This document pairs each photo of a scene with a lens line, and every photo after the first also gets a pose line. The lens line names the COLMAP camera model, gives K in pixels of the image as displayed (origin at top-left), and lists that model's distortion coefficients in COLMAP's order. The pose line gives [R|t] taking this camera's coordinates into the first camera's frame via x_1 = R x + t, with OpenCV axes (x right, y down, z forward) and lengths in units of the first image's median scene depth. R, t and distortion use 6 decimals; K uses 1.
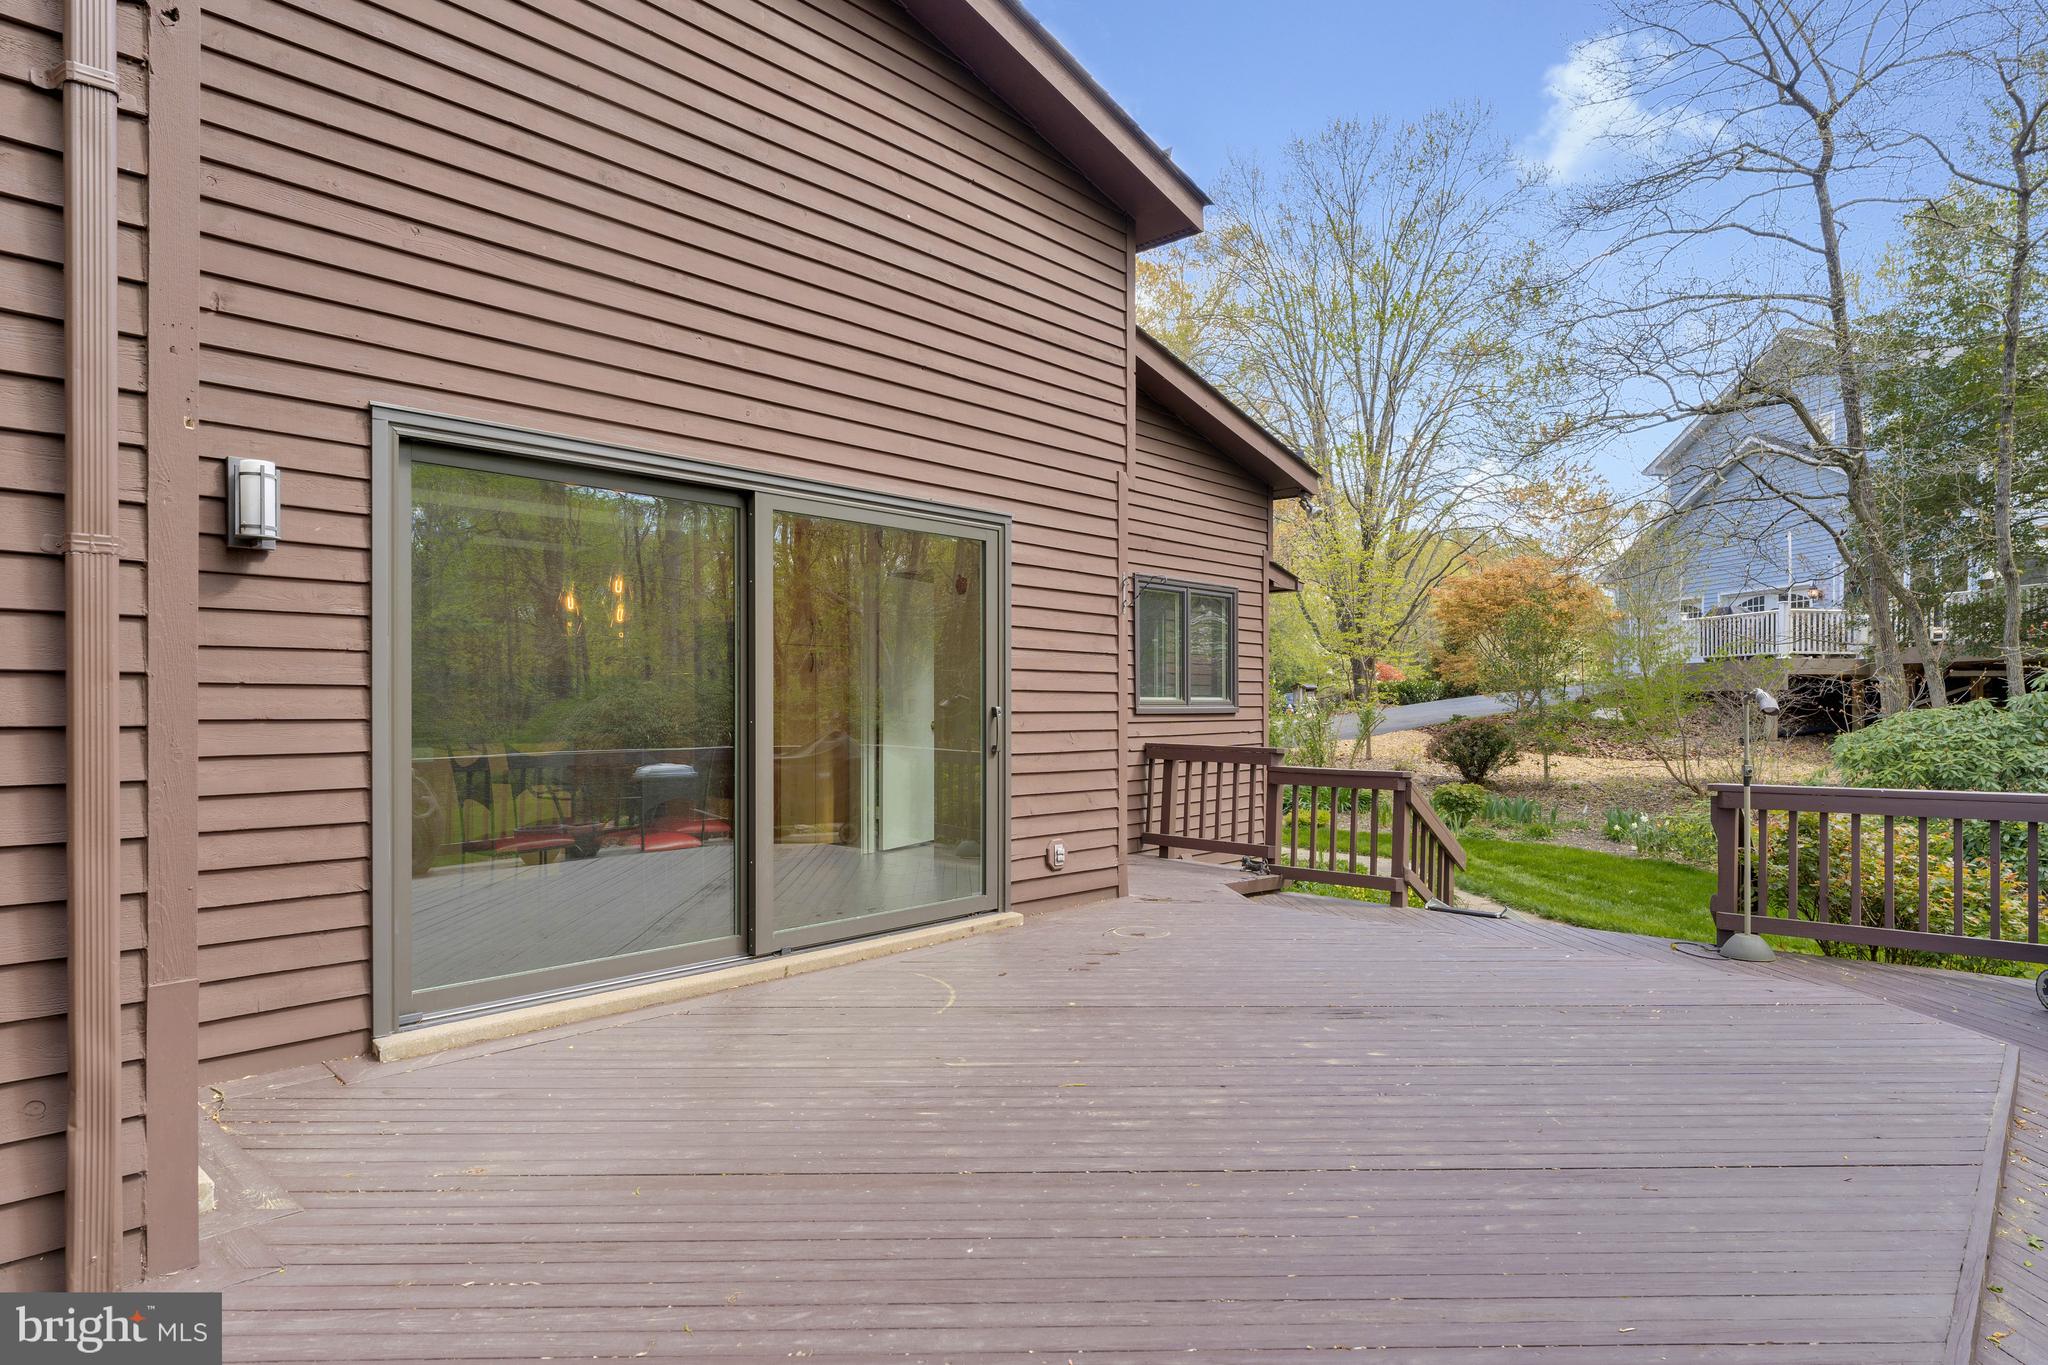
lens RADIAL K [[1136.3, 0, 1024.0], [0, 1136.3, 682.5], [0, 0, 1]] dist [0.000048, 0.000111]
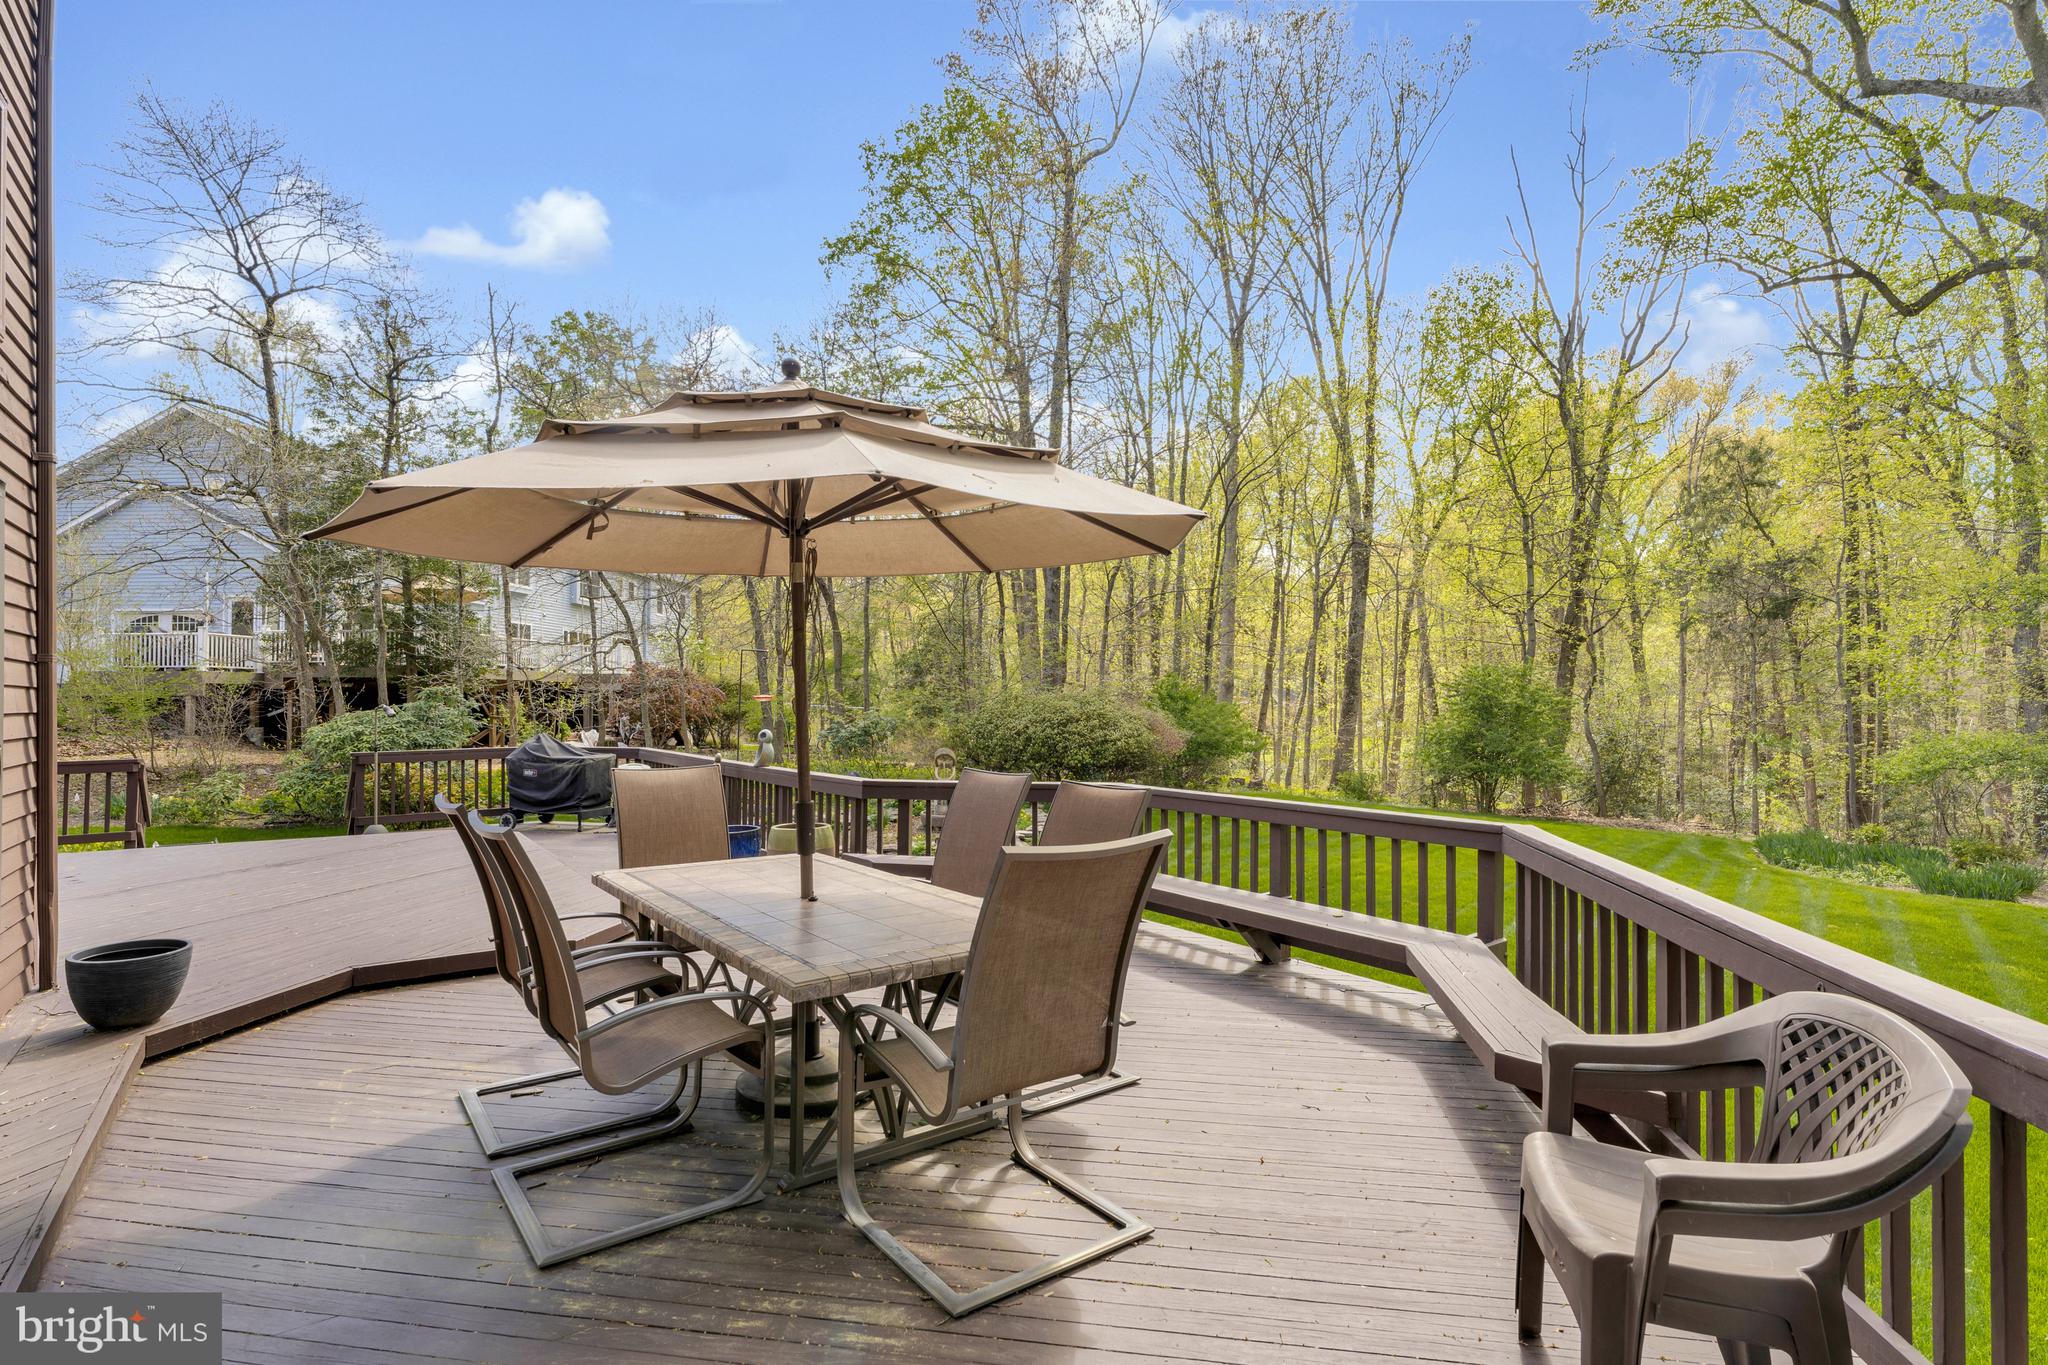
lens RADIAL K [[970.5, 0, 1024.0], [0, 970.5, 682.5], [0, 0, 1]] dist [0.017242, 0.000056]
pose [[0.207847, 0.005738, 0.978144, -0.310710], [-0.007050, 0.999966, -0.004368, -0.013100], [-0.978136, -0.005988, 0.207880, -0.194283]]
